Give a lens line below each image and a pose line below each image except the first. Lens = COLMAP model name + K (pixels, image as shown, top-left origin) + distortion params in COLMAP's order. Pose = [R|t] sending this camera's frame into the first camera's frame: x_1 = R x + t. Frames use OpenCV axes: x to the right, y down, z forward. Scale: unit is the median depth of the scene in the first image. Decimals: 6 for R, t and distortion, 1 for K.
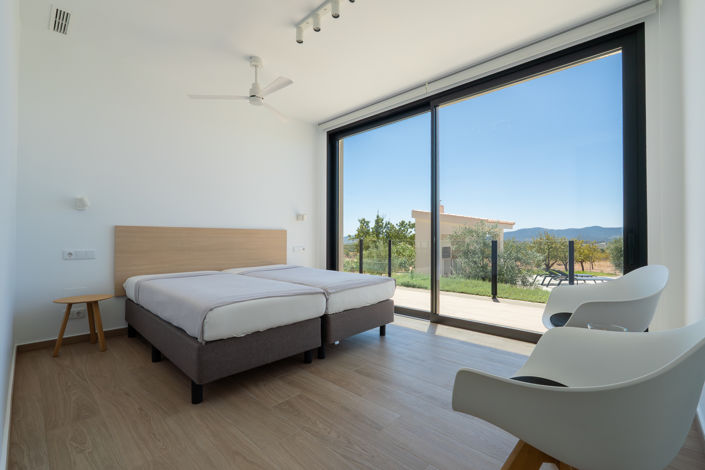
lens RADIAL K [[309.8, 0, 347.8], [0, 309.8, 236.7], [0, 0, 1]] dist [-0.009474, -0.000700]
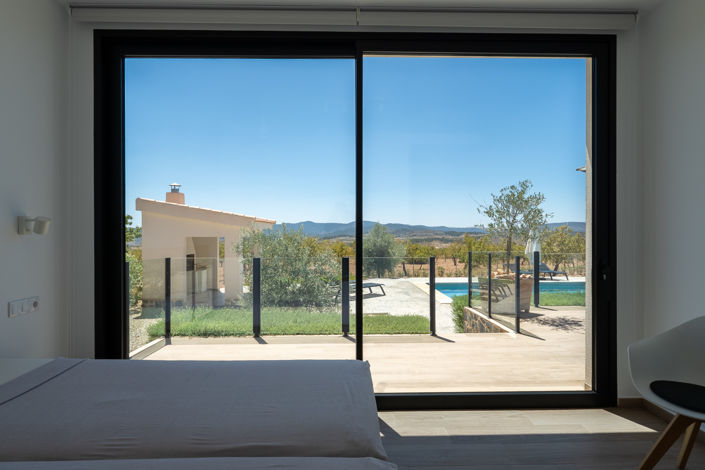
lens RADIAL K [[413.2, 0, 355.6], [0, 413.2, 237.0], [0, 0, 1]] dist [-0.003719, -0.000642]
pose [[0.706132, -0.007456, 0.708041, -0.344168], [0.000056, 0.999945, 0.010474, -0.080210], [-0.708080, -0.007356, 0.706094, 0.500290]]
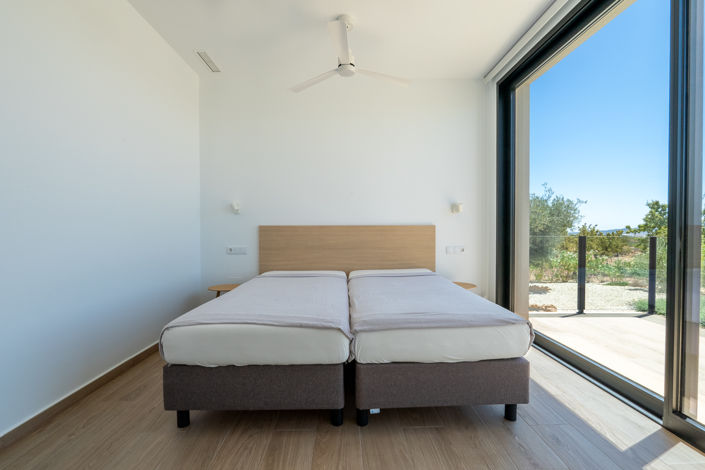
lens RADIAL K [[309.8, 0, 352.6], [0, 309.8, 235.9], [0, 0, 1]] dist [-0.009474, -0.000700]
pose [[0.714391, 0.009033, -0.699688, 0.290340], [0.008140, 0.999742, 0.021217, -0.019421], [0.699699, -0.020853, 0.714133, 0.423142]]
